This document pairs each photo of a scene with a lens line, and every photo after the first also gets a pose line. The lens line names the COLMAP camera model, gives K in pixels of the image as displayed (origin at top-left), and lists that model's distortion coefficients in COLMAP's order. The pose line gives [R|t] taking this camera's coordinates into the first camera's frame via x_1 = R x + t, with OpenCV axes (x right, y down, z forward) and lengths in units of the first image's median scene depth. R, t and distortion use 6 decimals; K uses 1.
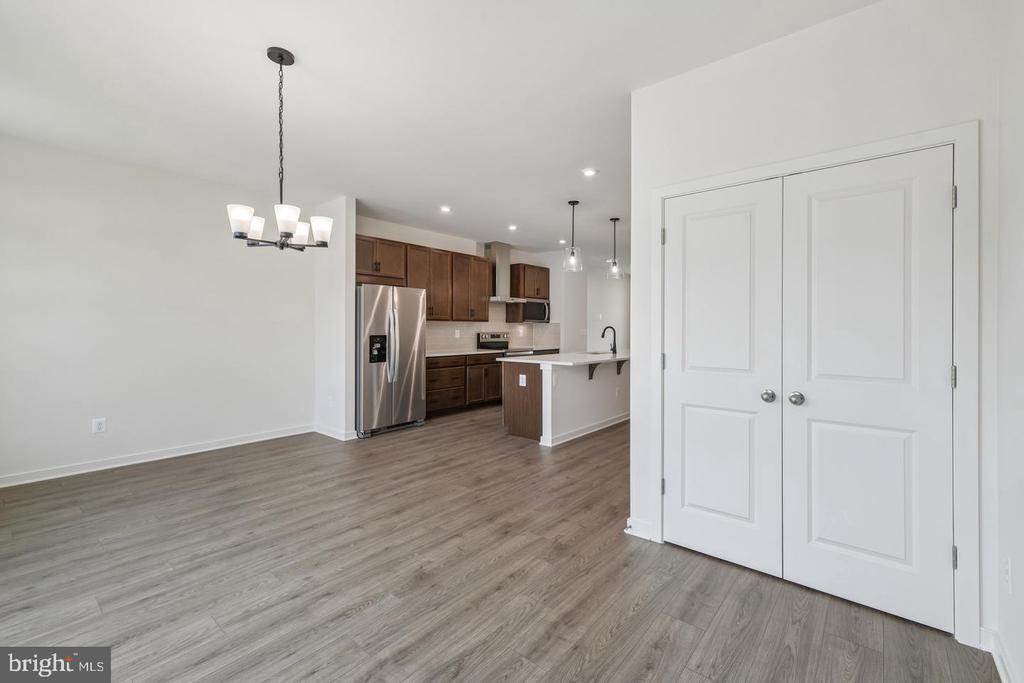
lens RADIAL K [[432.4, 0, 503.0], [0, 432.4, 328.1], [0, 0, 1]] dist [0.021250, -0.000735]
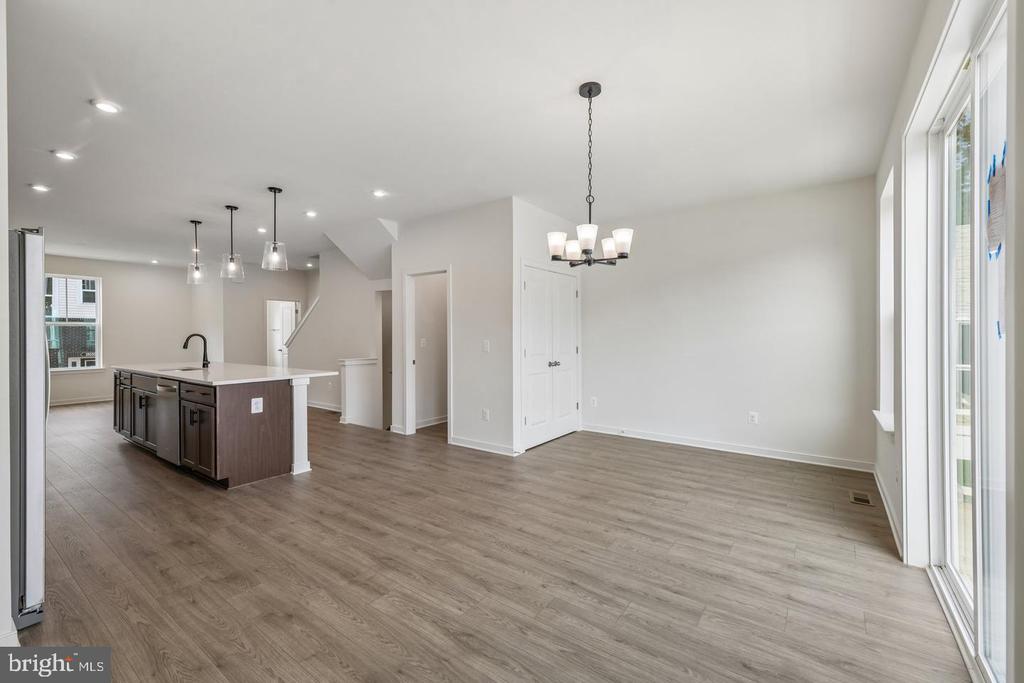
lens RADIAL K [[432.4, 0, 518.5], [0, 432.4, 340.0], [0, 0, 1]] dist [0.021250, -0.000735]
pose [[-0.080235, -0.012993, 0.996691, -1.397994], [0.001885, 0.999911, 0.013187, -0.005763], [-0.996774, 0.002937, -0.080204, 1.122903]]
